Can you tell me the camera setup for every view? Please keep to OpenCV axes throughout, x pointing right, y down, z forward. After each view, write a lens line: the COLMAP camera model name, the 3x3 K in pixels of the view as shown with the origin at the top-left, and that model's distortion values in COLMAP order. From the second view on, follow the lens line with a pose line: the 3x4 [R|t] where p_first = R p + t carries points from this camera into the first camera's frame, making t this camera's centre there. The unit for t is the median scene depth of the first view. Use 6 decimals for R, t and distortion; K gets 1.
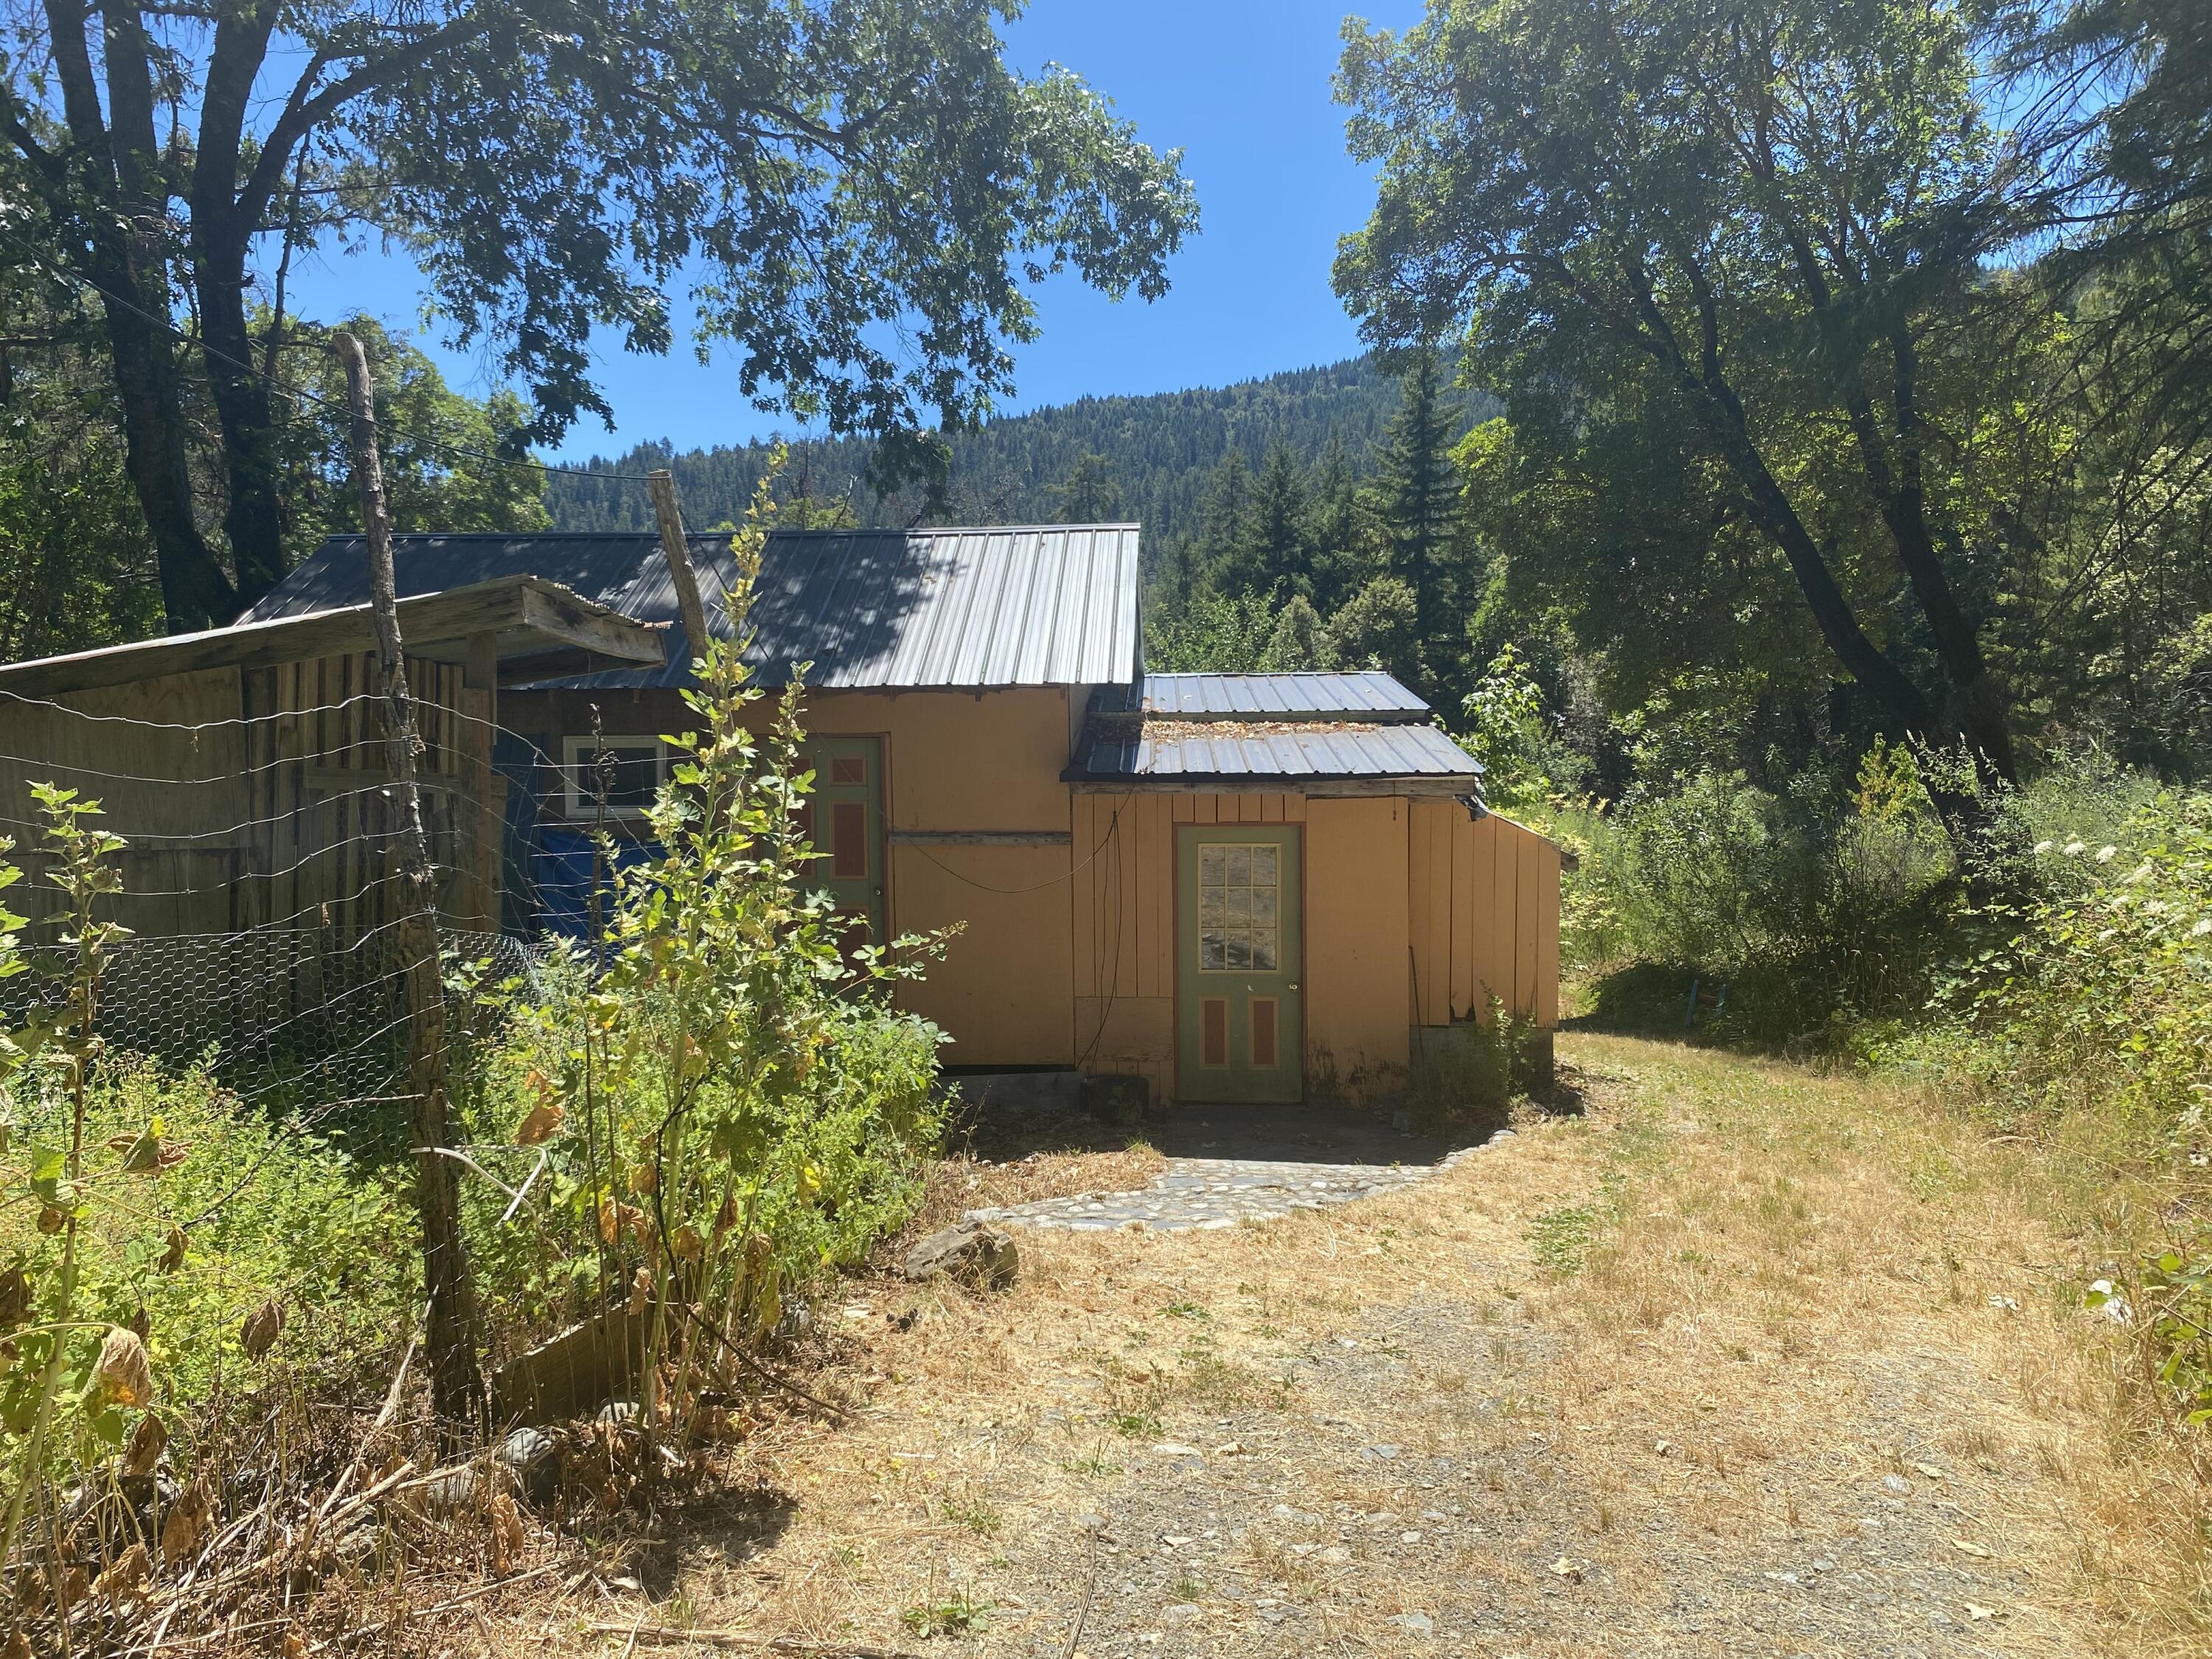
lens RADIAL K [[1659.2, 0, 1098.8], [0, 1659.2, 829.5], [0, 0, 1]] dist [0.028835, -0.049316]
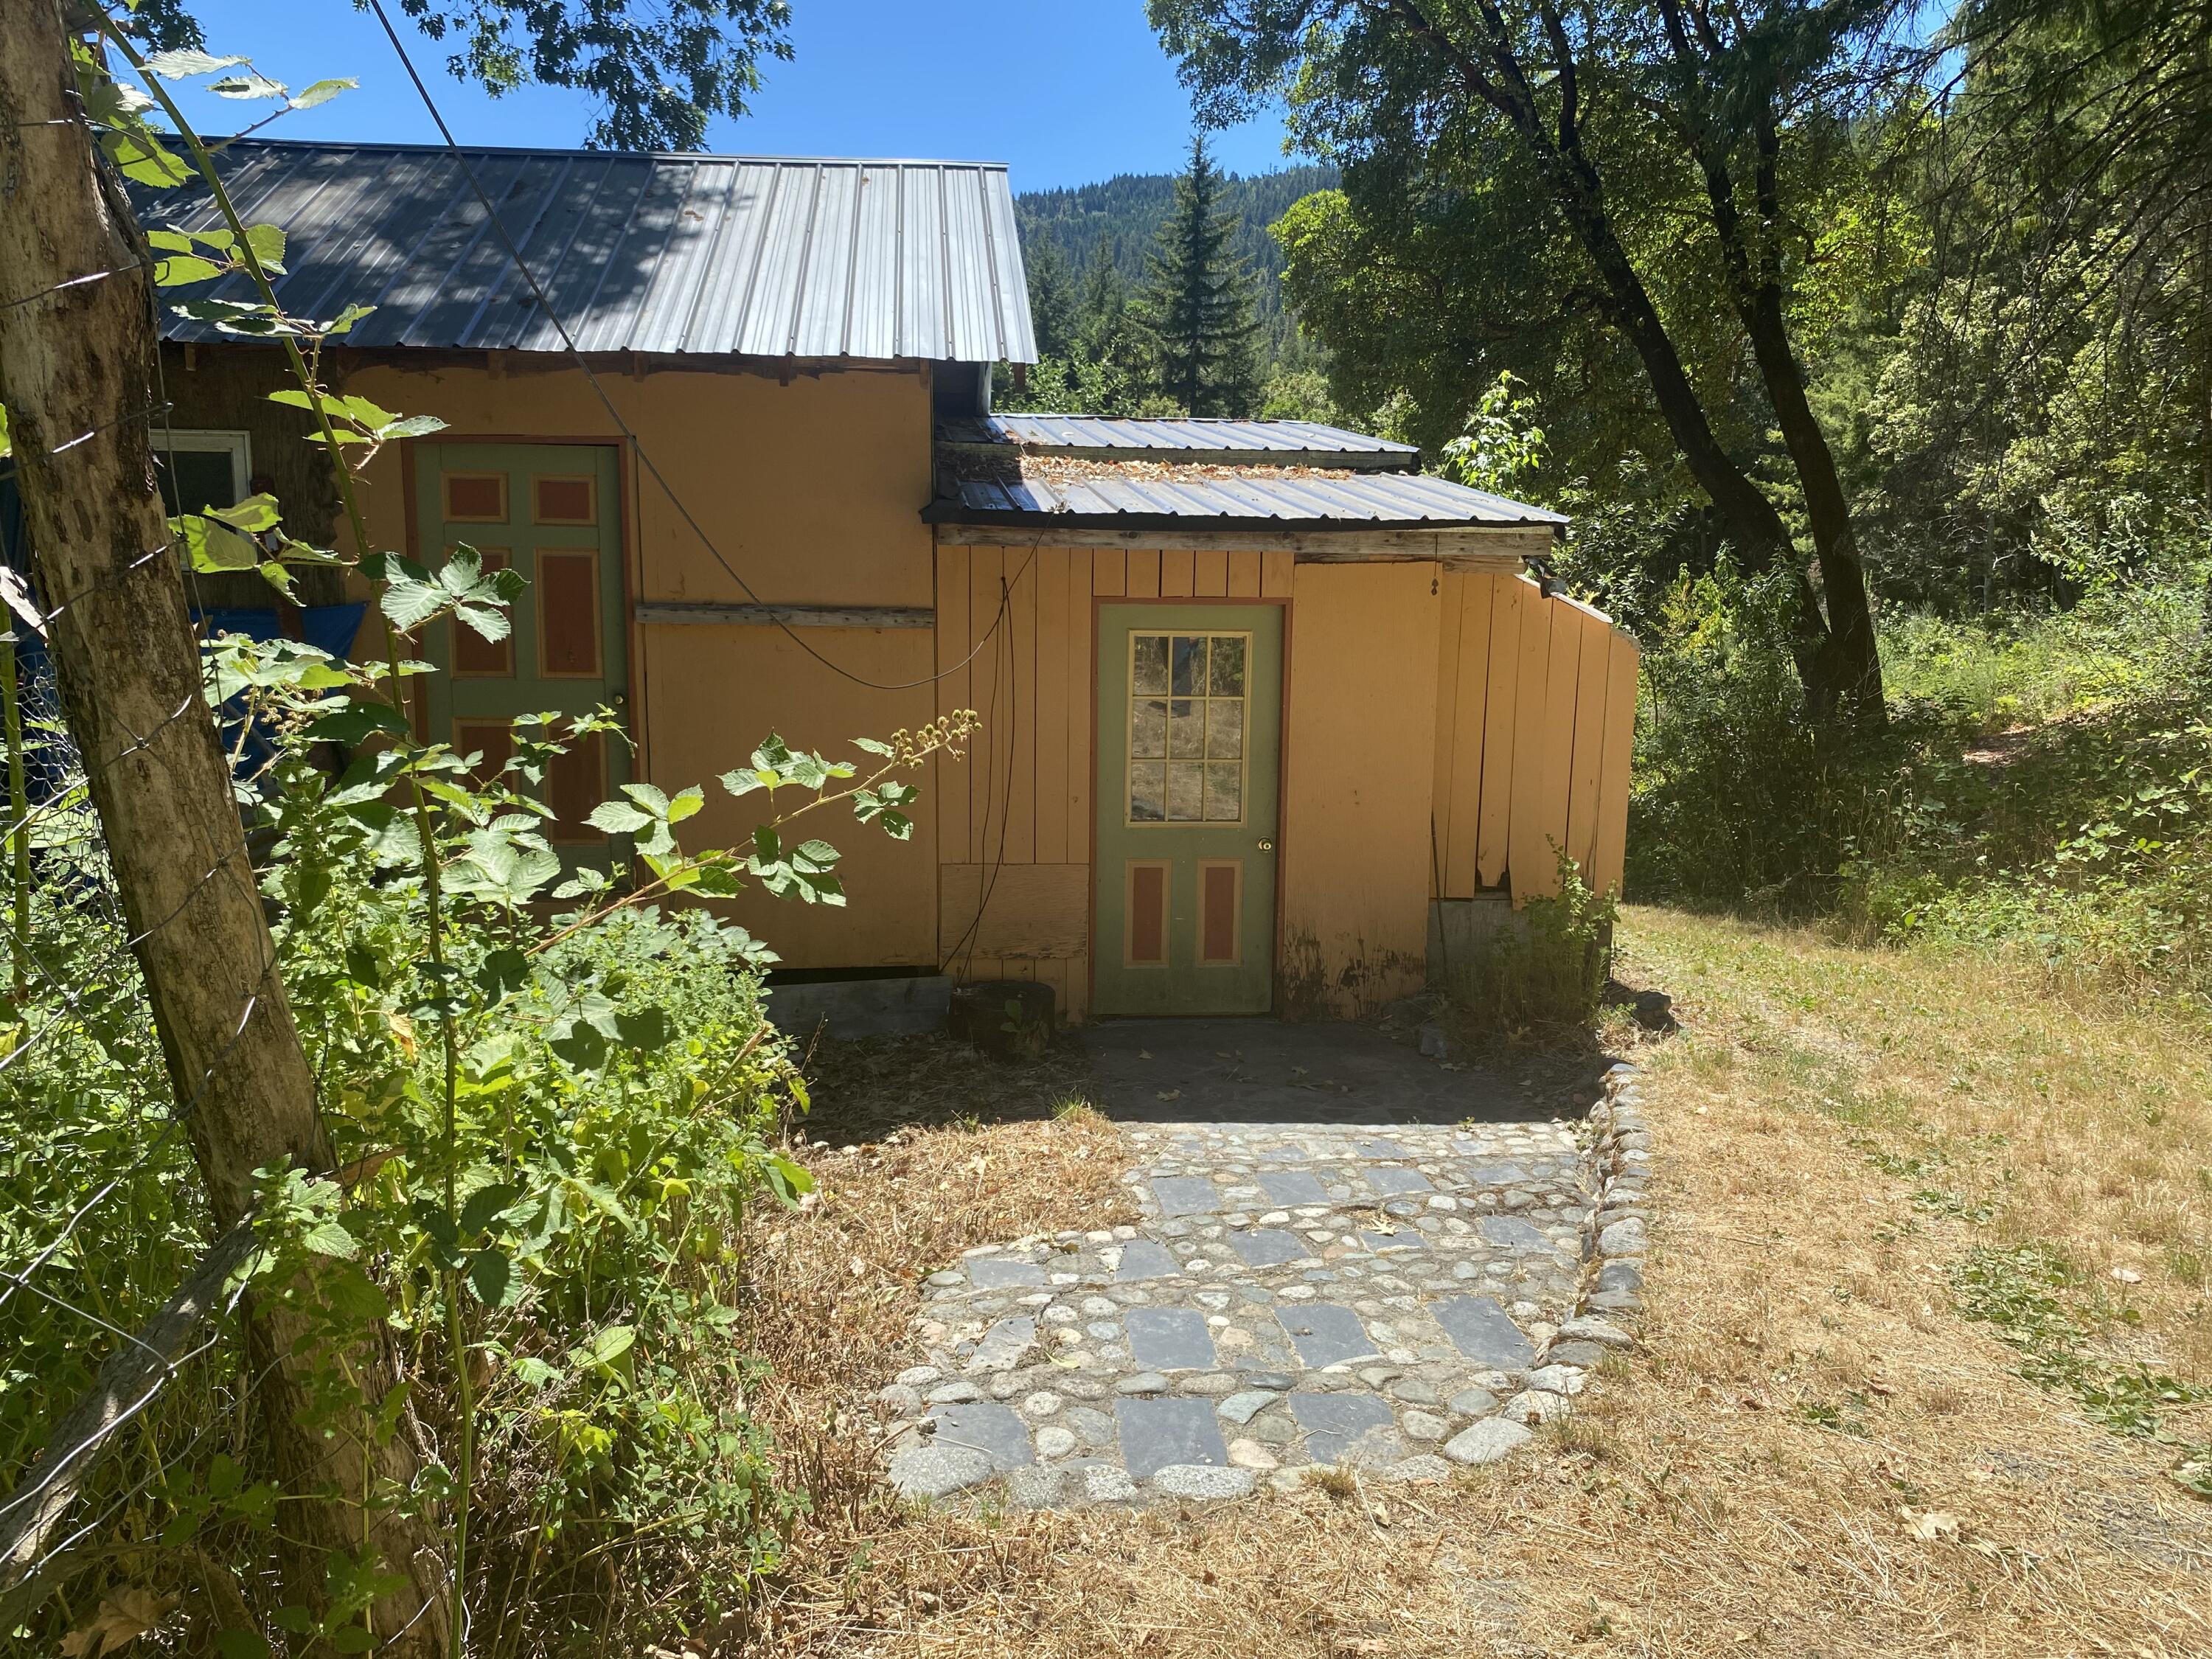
lens RADIAL K [[1659.2, 0, 1128.0], [0, 1659.2, 824.3], [0, 0, 1]] dist [0.028835, -0.049316]
pose [[0.985212, -0.005391, 0.171254, -0.052564], [-0.010734, 0.995599, 0.093095, 0.024349], [-0.171002, -0.093557, 0.980819, 0.350760]]
